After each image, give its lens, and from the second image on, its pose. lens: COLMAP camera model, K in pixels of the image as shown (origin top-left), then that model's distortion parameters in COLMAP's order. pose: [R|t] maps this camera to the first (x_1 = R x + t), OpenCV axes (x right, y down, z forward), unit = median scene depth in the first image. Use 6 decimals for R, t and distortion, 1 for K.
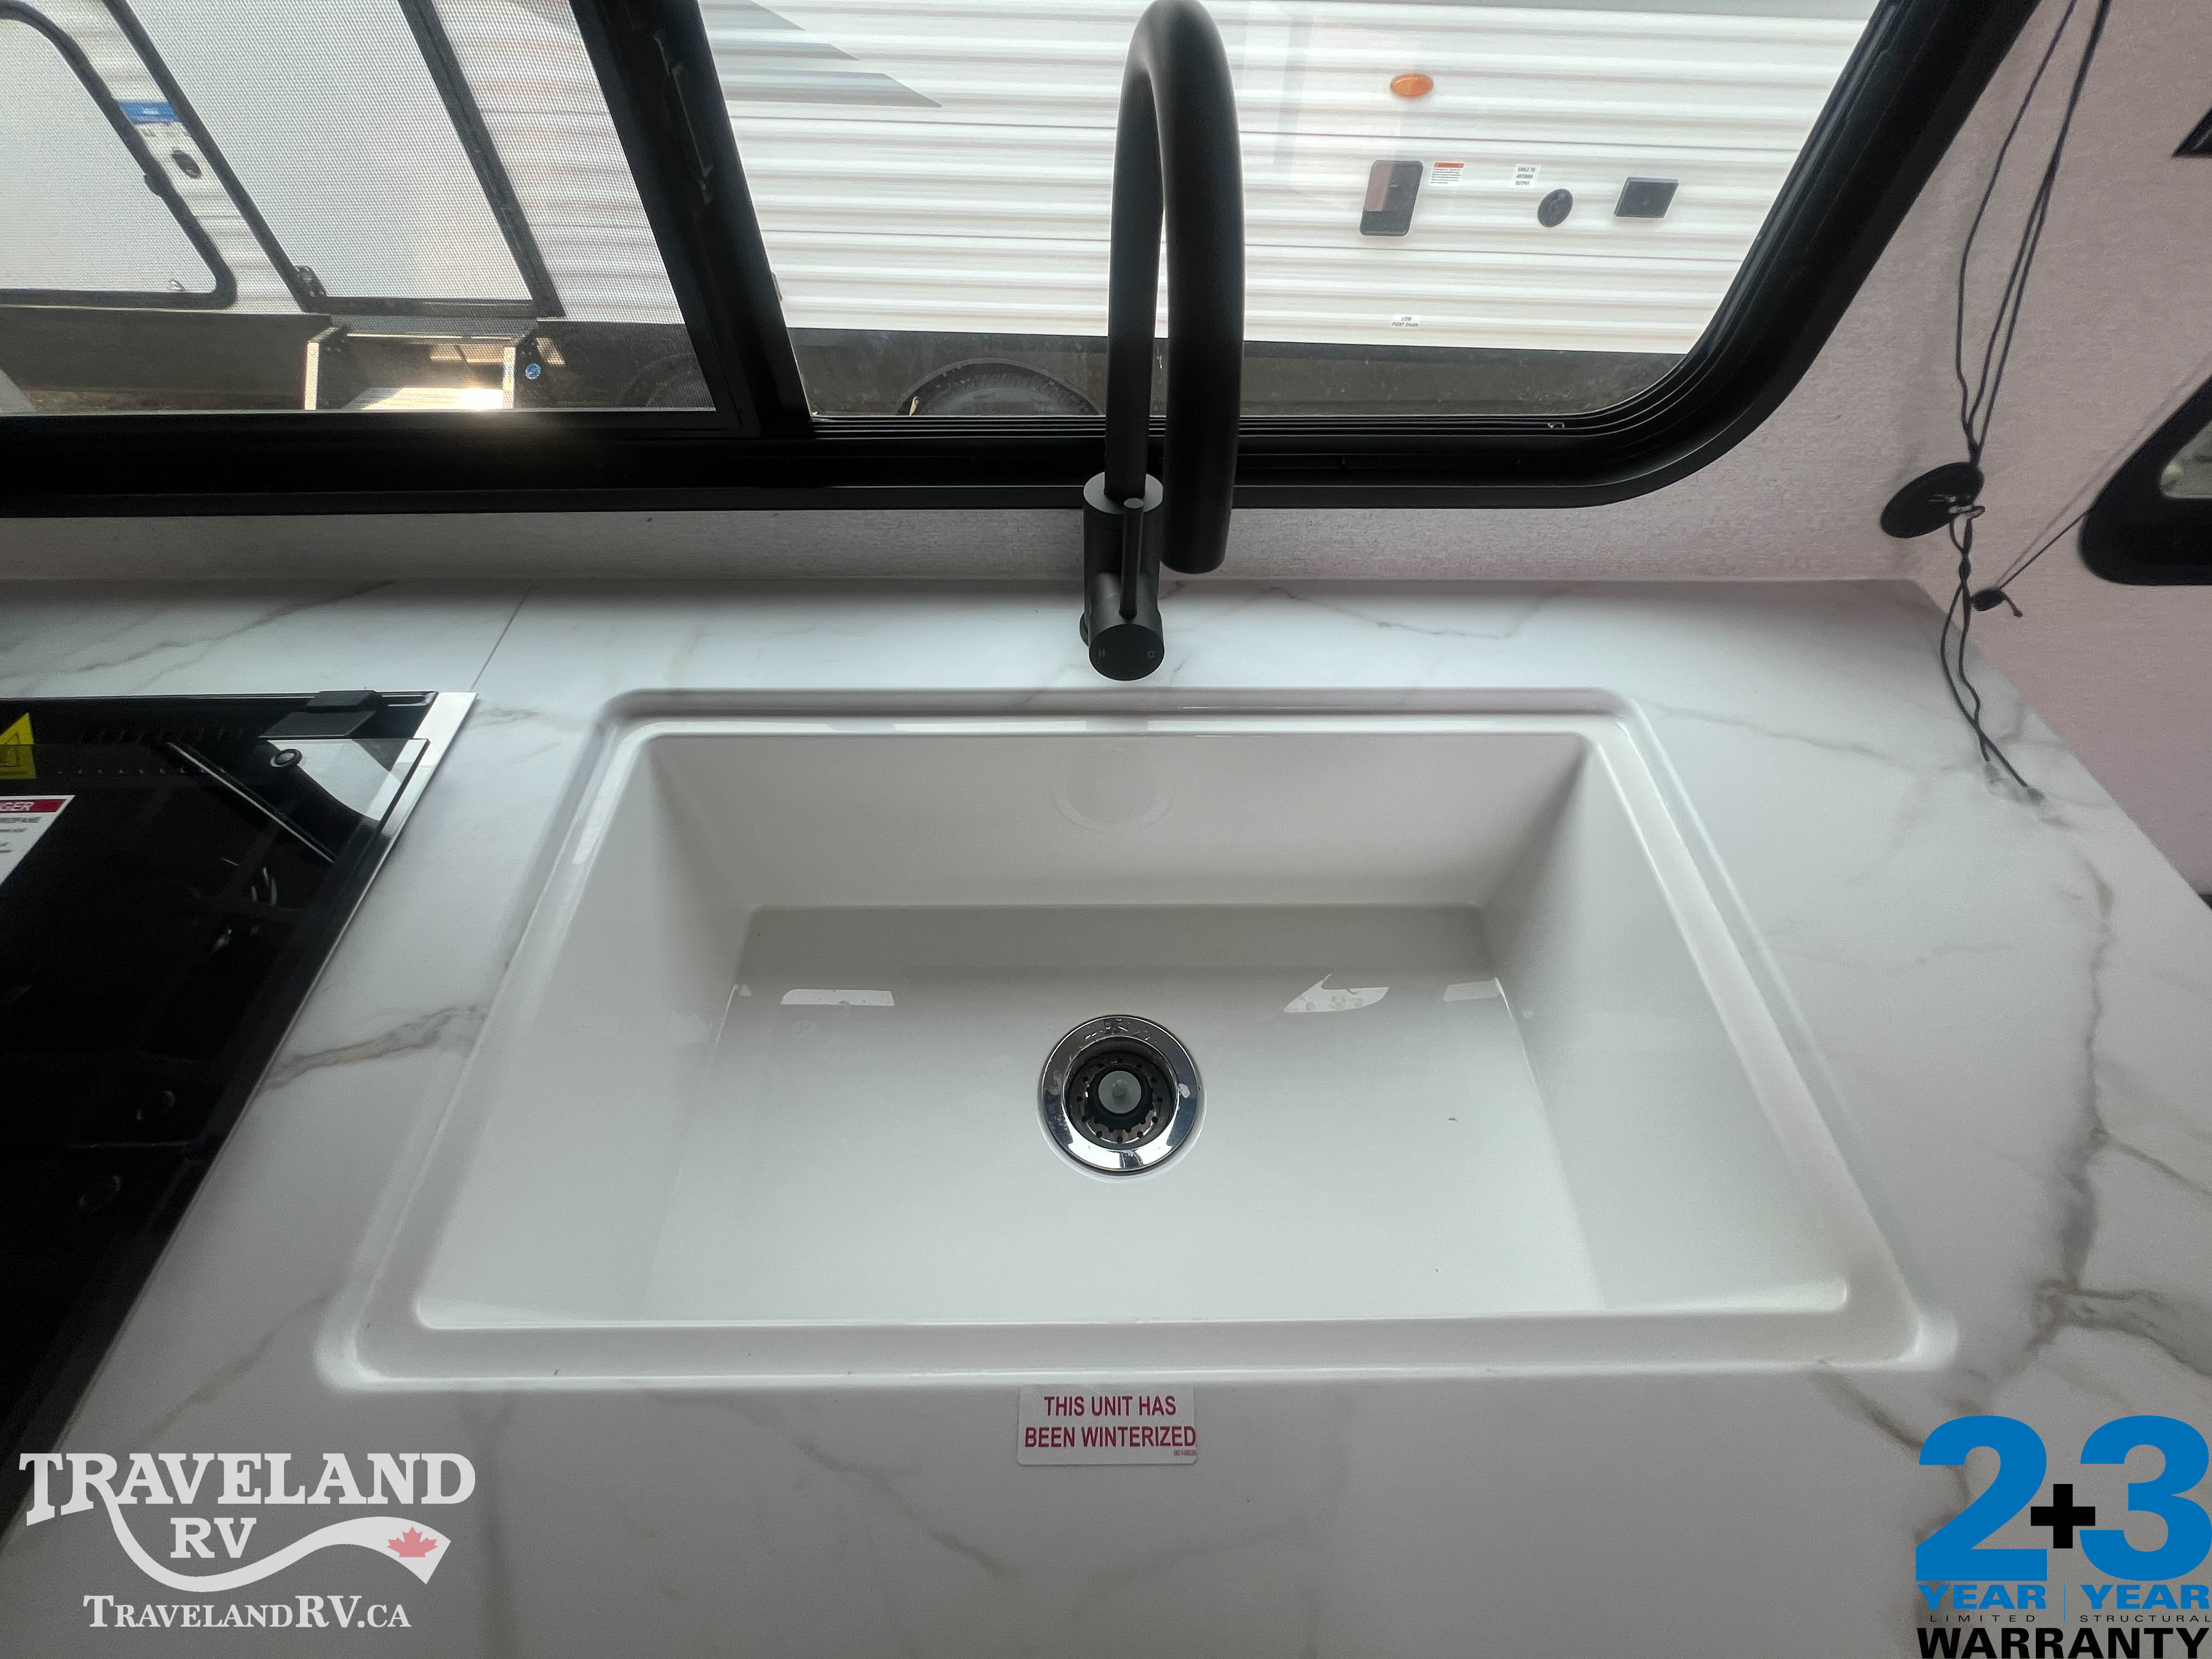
lens RADIAL K [[883.2, 0, 1102.2], [0, 883.2, 830.4], [0, 0, 1]] dist [-0.003898, -0.000016]
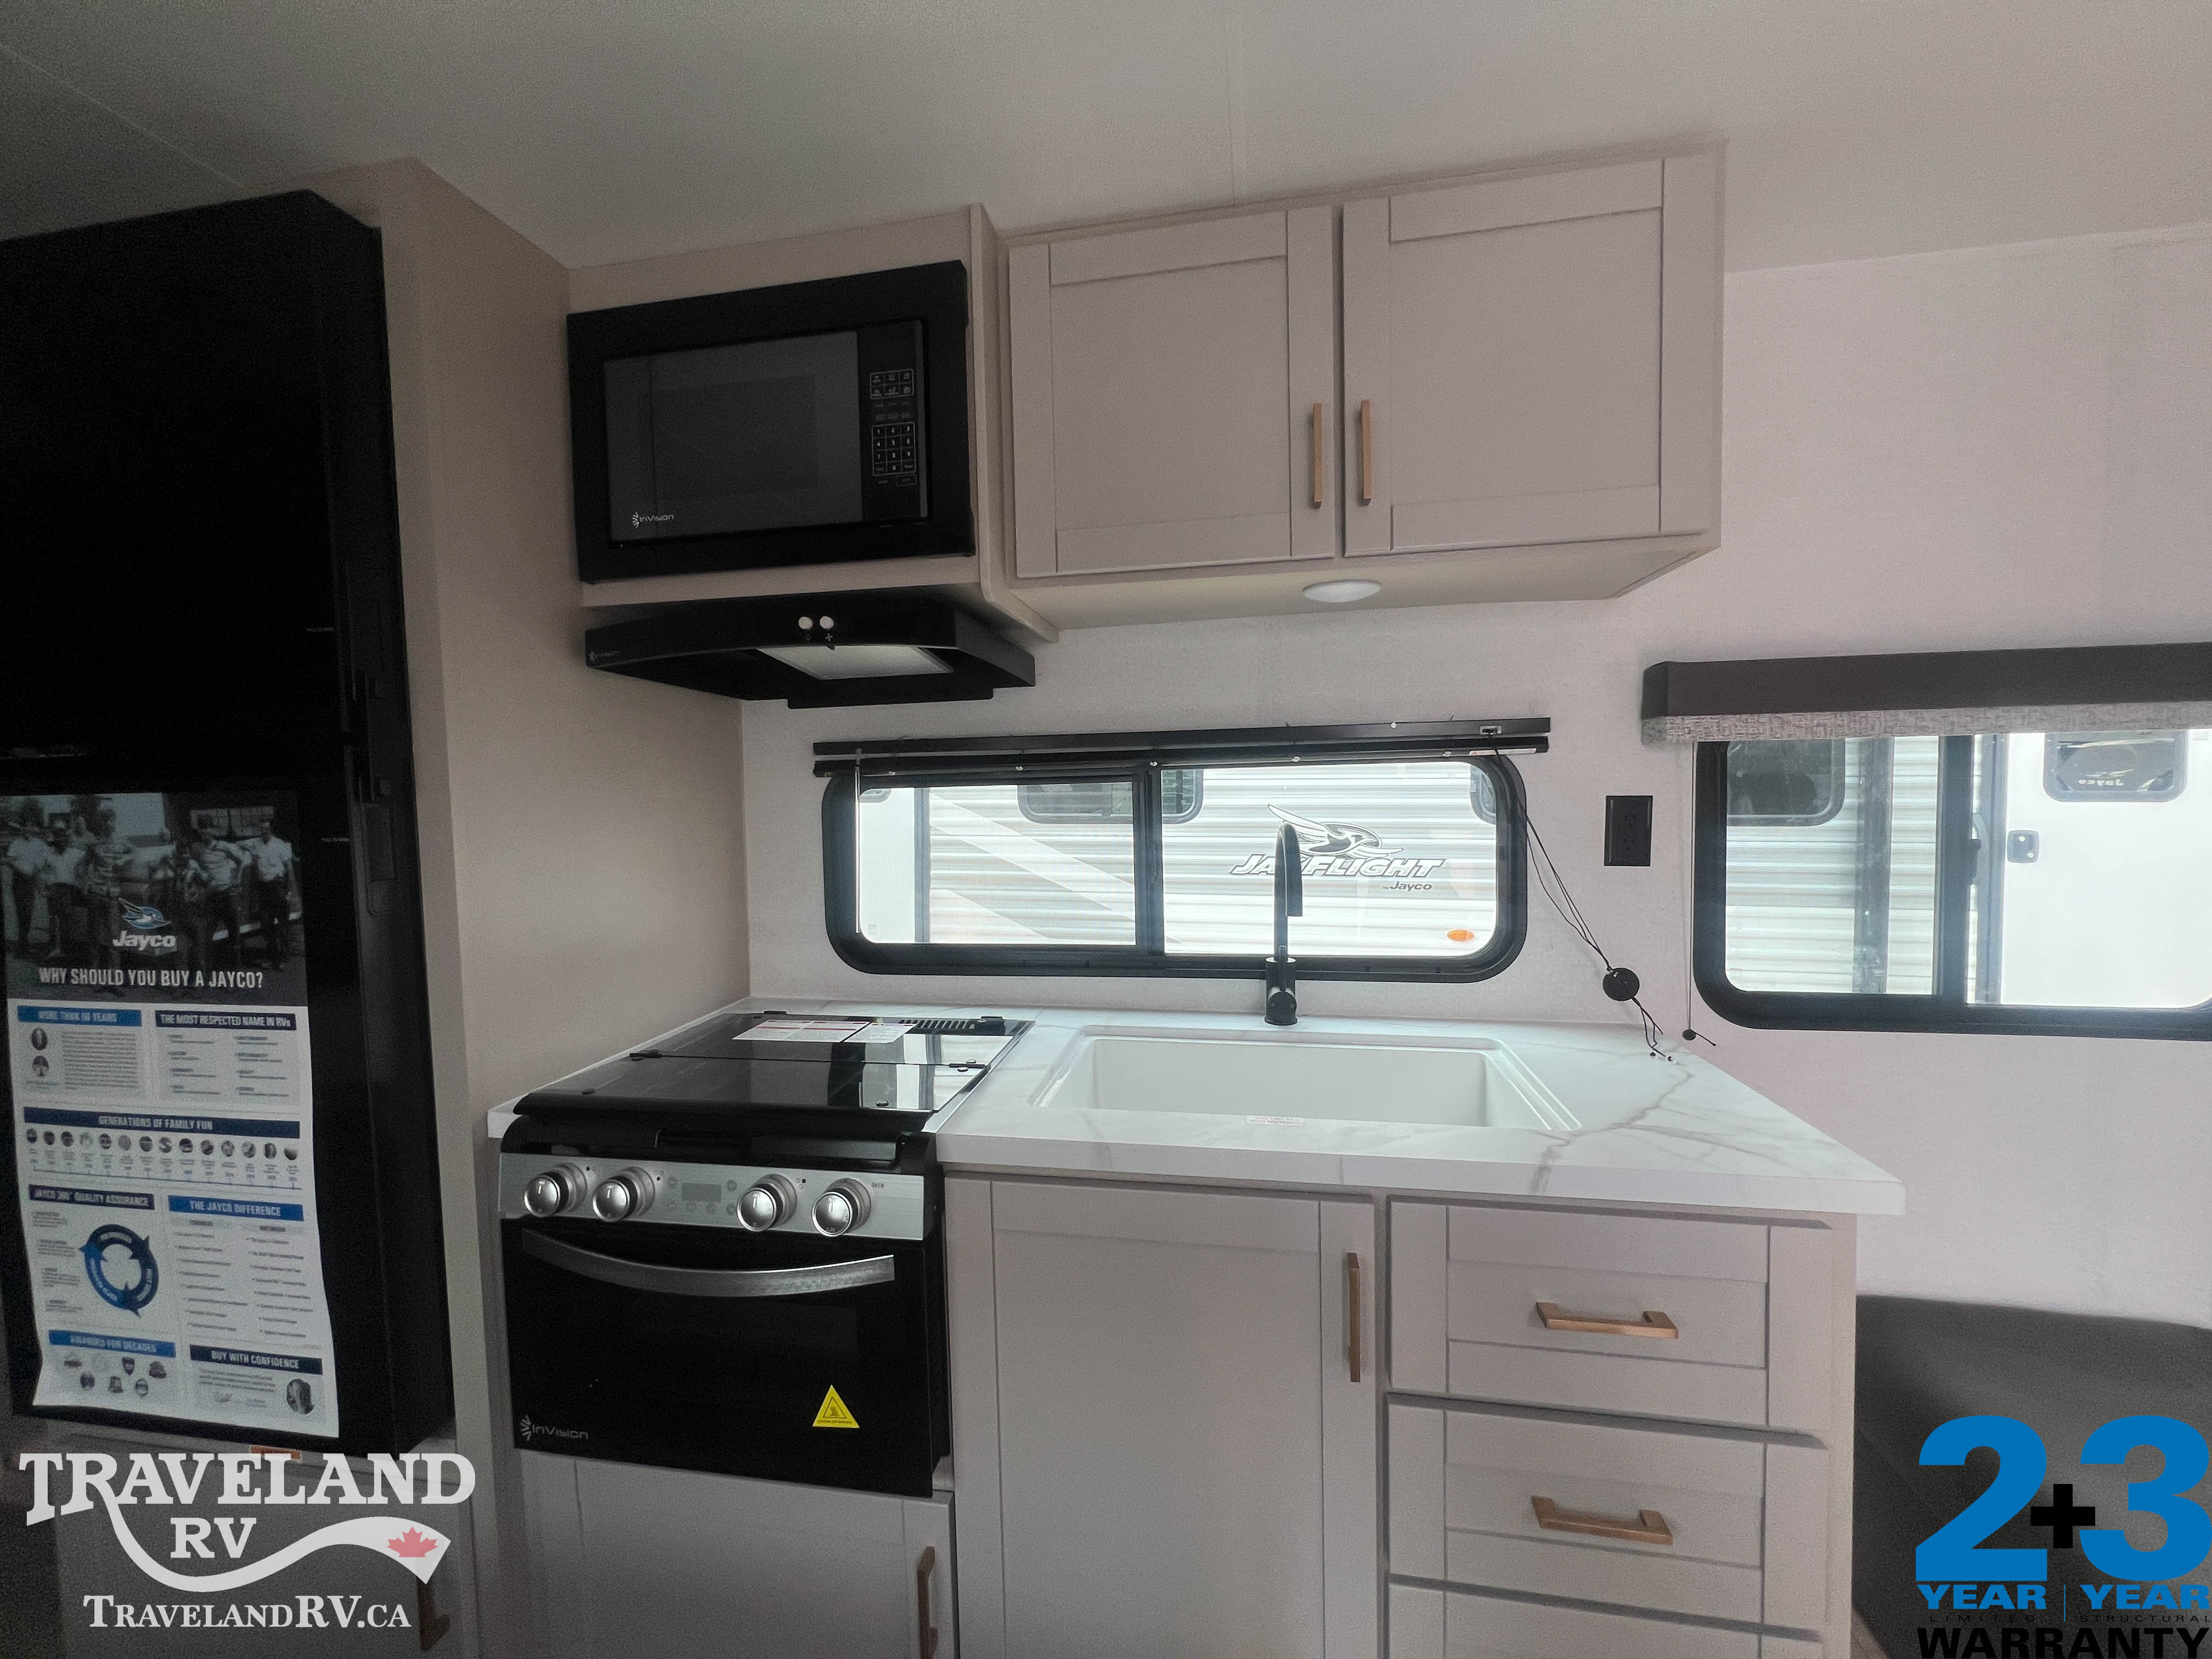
lens RADIAL K [[887.2, 0, 1101.9], [0, 887.2, 828.0], [0, 0, 1]] dist [-0.002638, -0.000084]
pose [[0.982562, -0.018221, -0.185038, -0.005081], [-0.131441, 0.635810, -0.760572, 1.619159], [0.131507, 0.771631, 0.622328, -1.208010]]
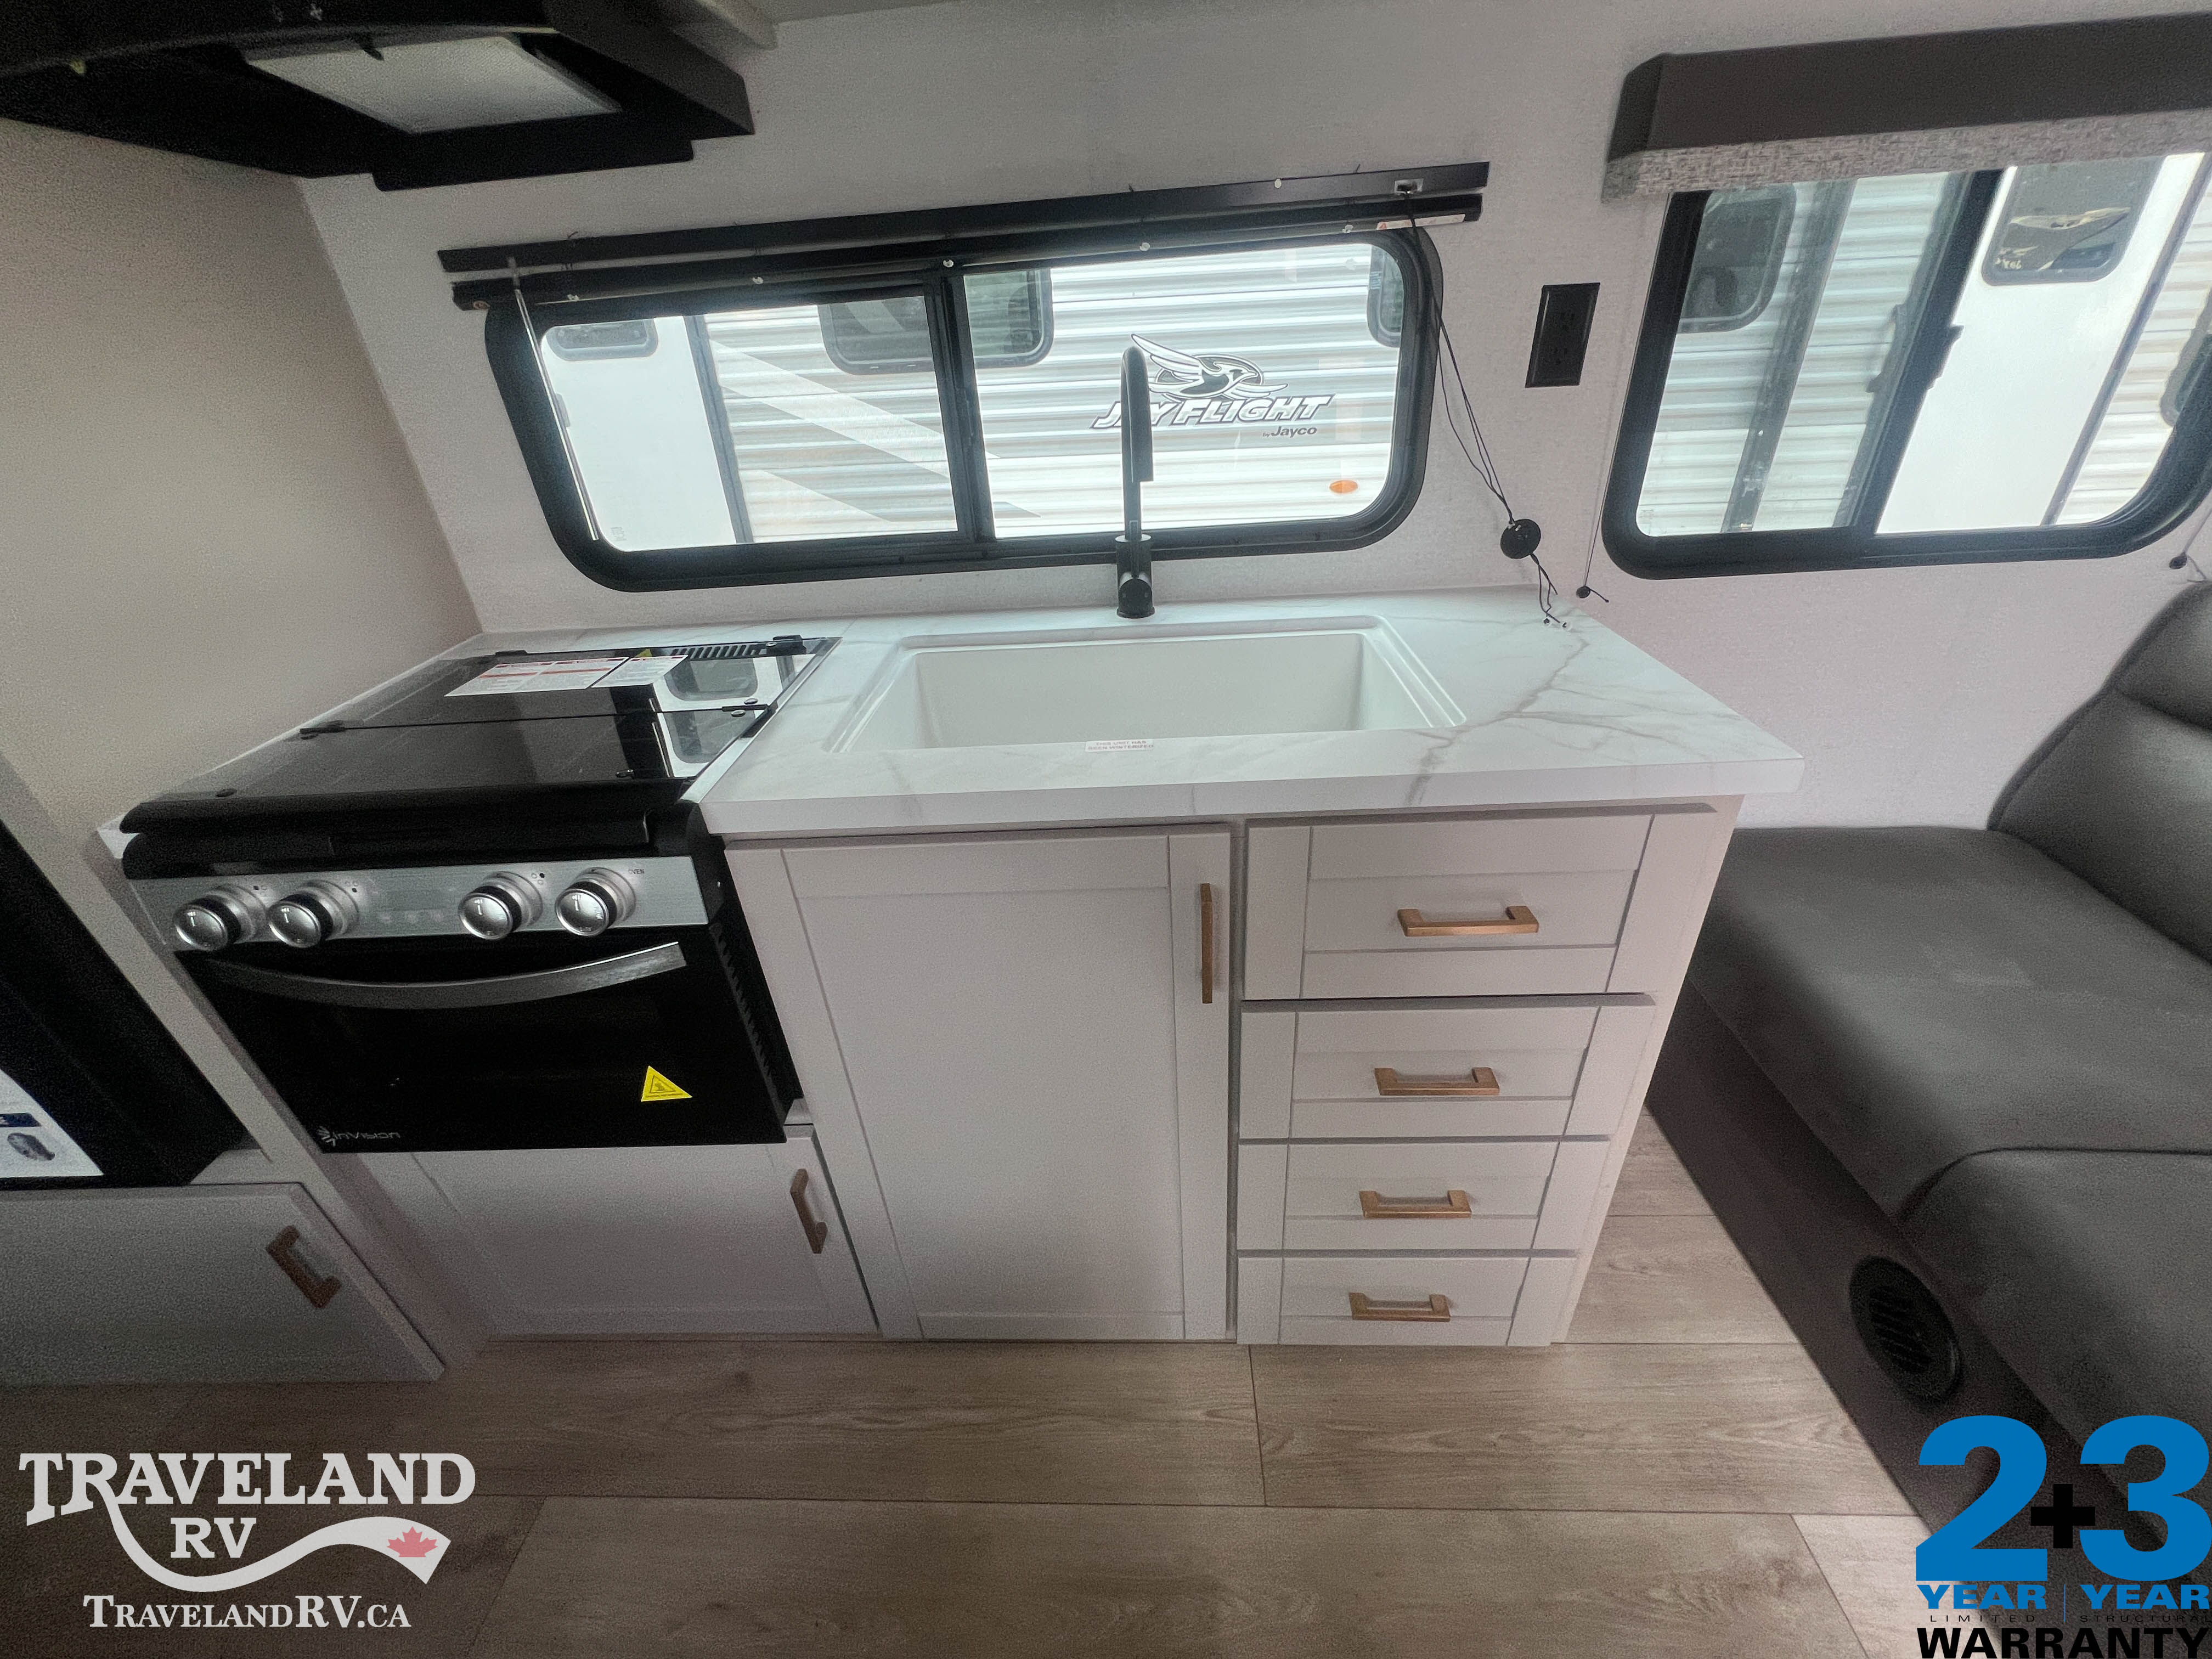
lens RADIAL K [[887.2, 0, 1101.9], [0, 887.2, 828.0], [0, 0, 1]] dist [-0.002638, -0.000084]
pose [[0.996699, -0.039383, -0.070995, 0.080358], [0.008030, 0.917997, -0.396507, 1.261230], [0.080789, 0.394628, 0.915282, -0.863349]]
